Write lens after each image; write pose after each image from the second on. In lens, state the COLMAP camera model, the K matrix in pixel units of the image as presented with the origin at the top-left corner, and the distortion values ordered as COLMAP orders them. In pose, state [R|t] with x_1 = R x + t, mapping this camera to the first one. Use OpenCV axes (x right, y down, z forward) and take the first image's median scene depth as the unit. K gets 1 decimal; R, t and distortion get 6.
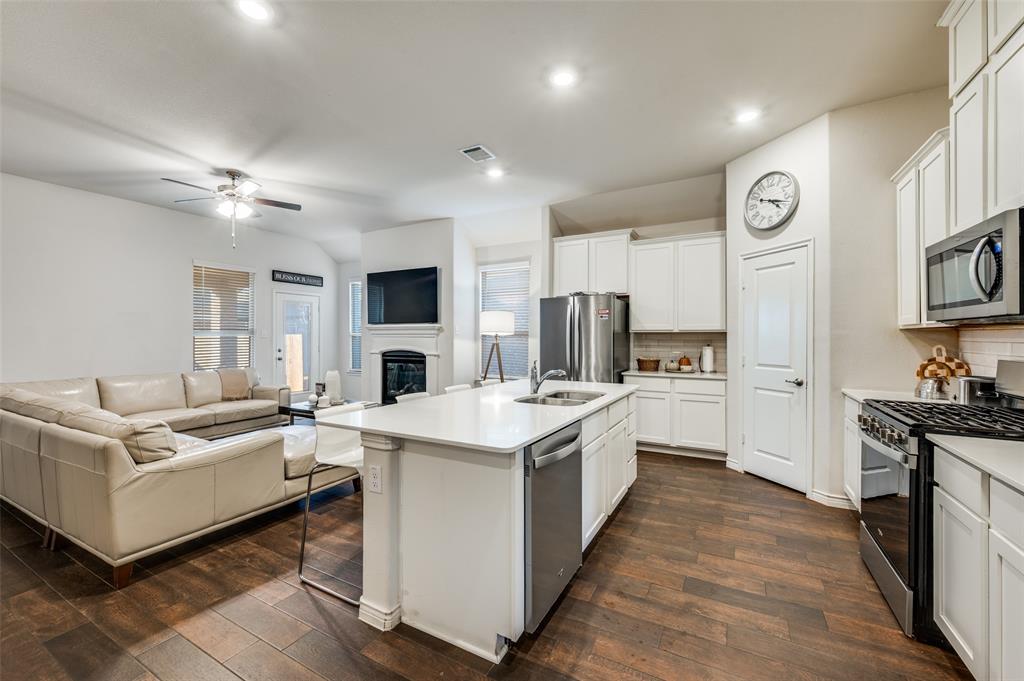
lens RADIAL K [[408.9, 0, 508.4], [0, 408.9, 339.1], [0, 0, 1]] dist [0.002253, 0.000164]
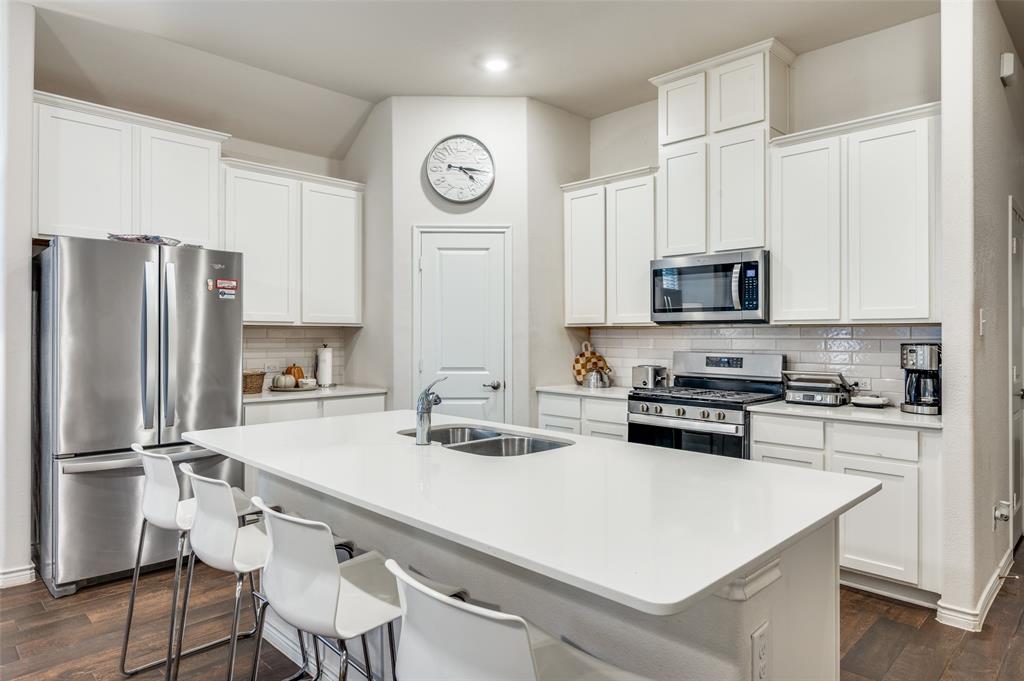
lens RADIAL K [[635.4, 0, 512.0], [0, 635.4, 340.5], [0, 0, 1]] dist [-0.003642, -0.000630]
pose [[0.269345, -0.005007, 0.963031, -0.554911], [0.003360, 0.999985, 0.004260, 0.002539], [-0.963038, 0.002088, 0.269358, 0.546633]]
